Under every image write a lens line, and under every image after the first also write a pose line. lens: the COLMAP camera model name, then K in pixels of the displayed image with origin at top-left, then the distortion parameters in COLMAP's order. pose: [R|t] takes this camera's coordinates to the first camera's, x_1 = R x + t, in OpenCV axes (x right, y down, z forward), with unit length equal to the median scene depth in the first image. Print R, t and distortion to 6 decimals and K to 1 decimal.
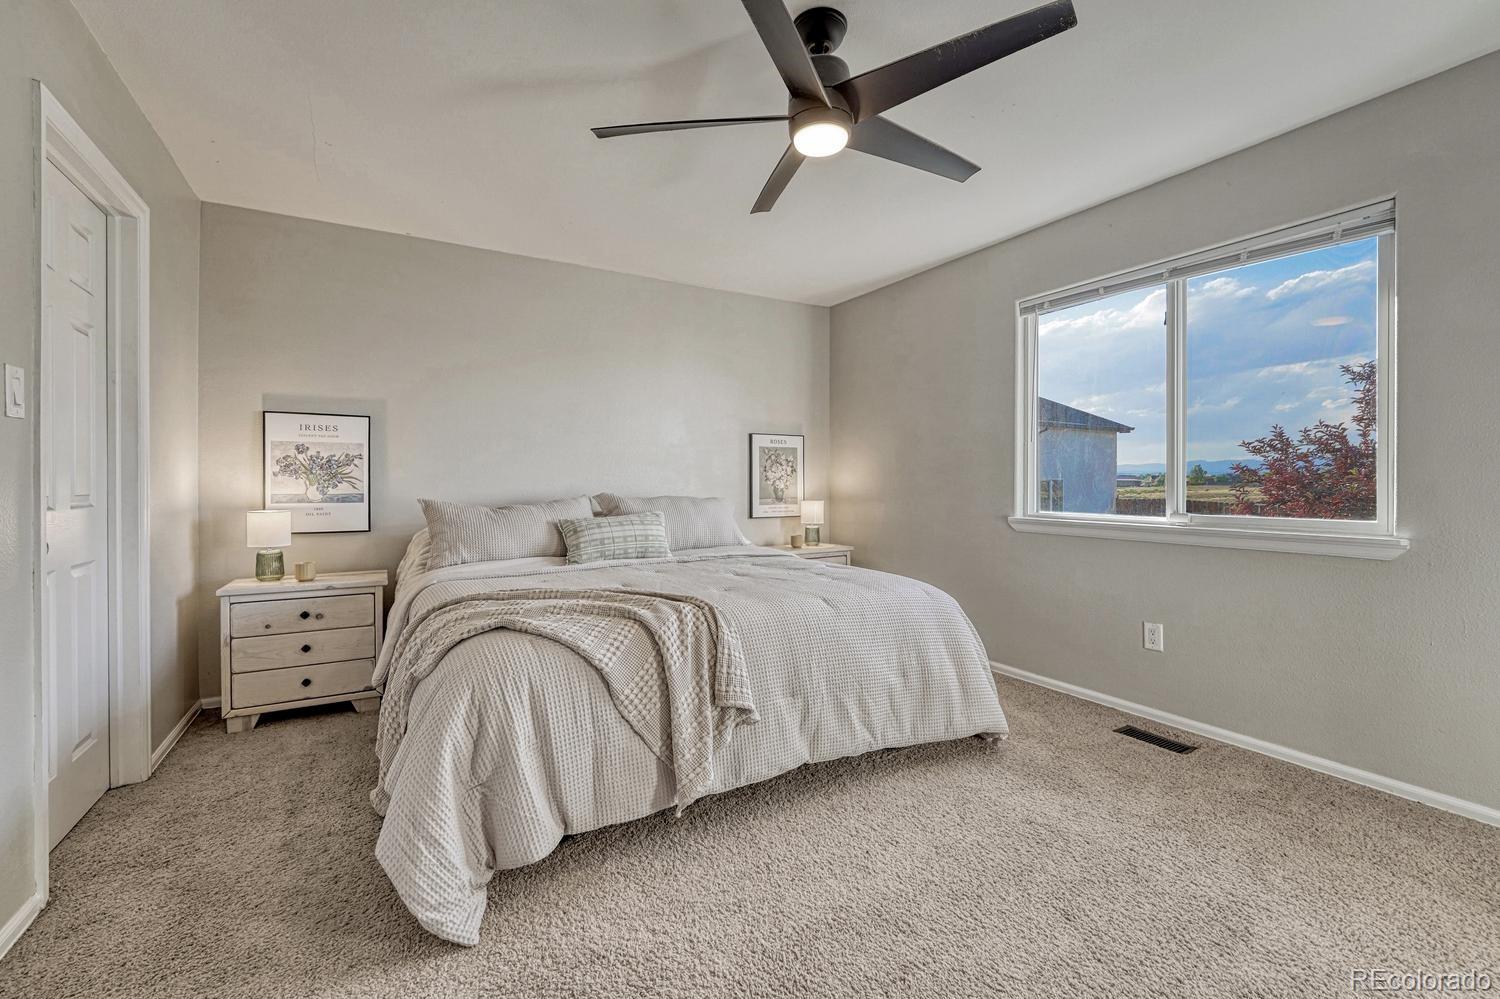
lens RADIAL K [[631.0, 0, 737.1], [0, 631.0, 491.7], [0, 0, 1]] dist [-0.000966, -0.000183]
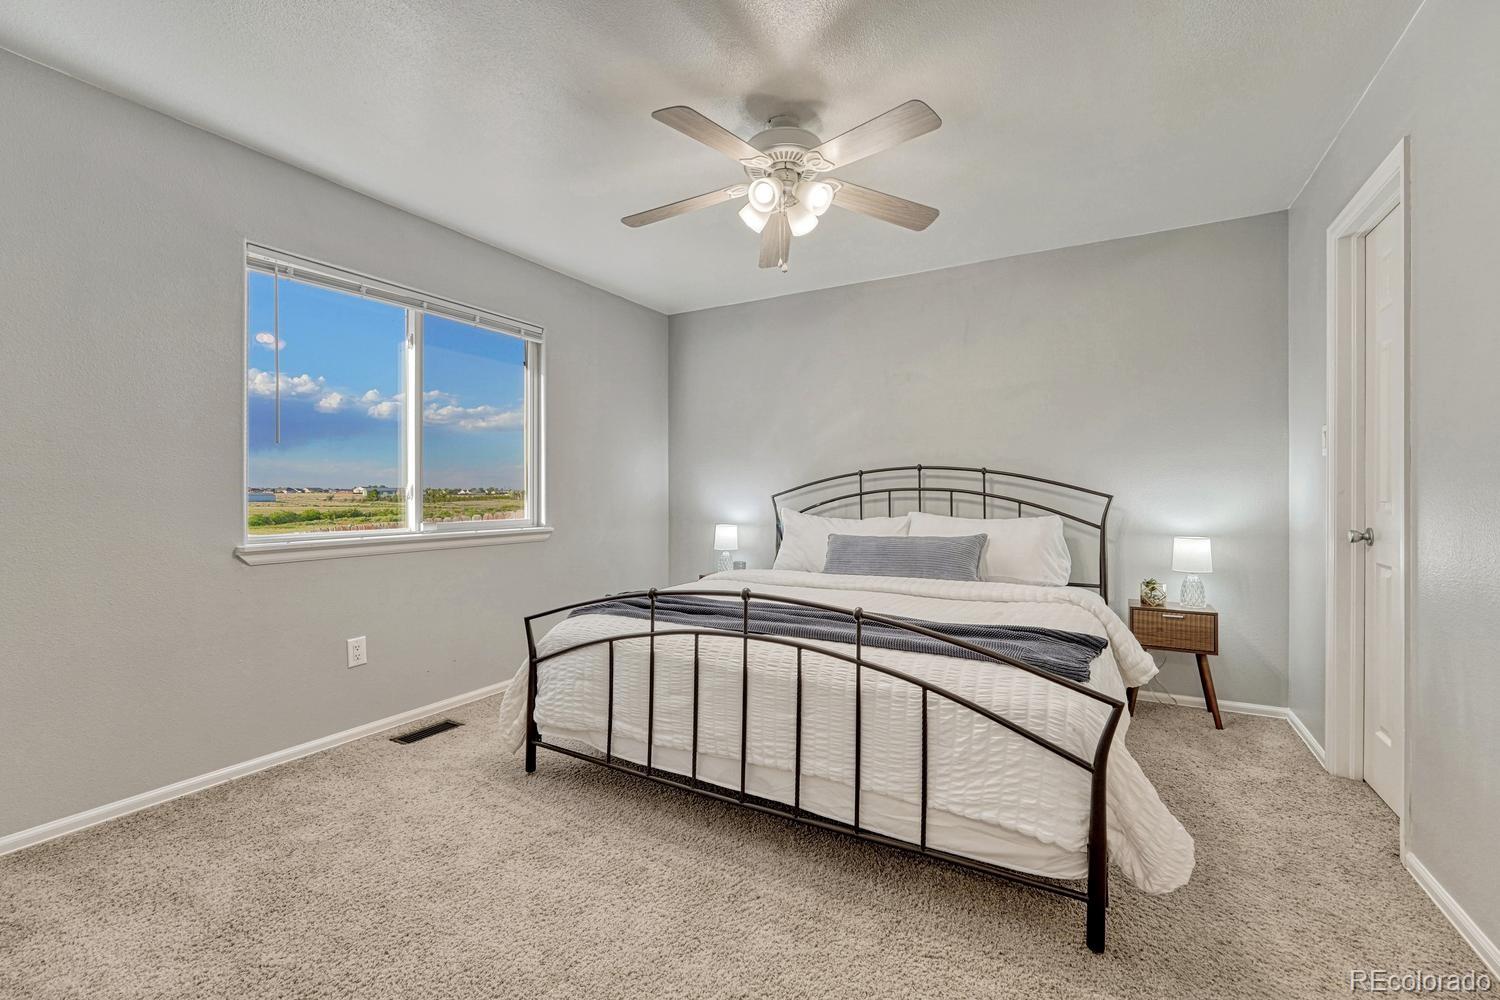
lens RADIAL K [[638.5, 0, 754.2], [0, 638.5, 493.8], [0, 0, 1]] dist [-0.025354, 0.000204]
pose [[-0.530510, -0.003969, 0.847669, -0.556166], [0.008847, 0.999909, 0.010218, -0.026078], [-0.847632, 0.012920, -0.530427, 1.076867]]
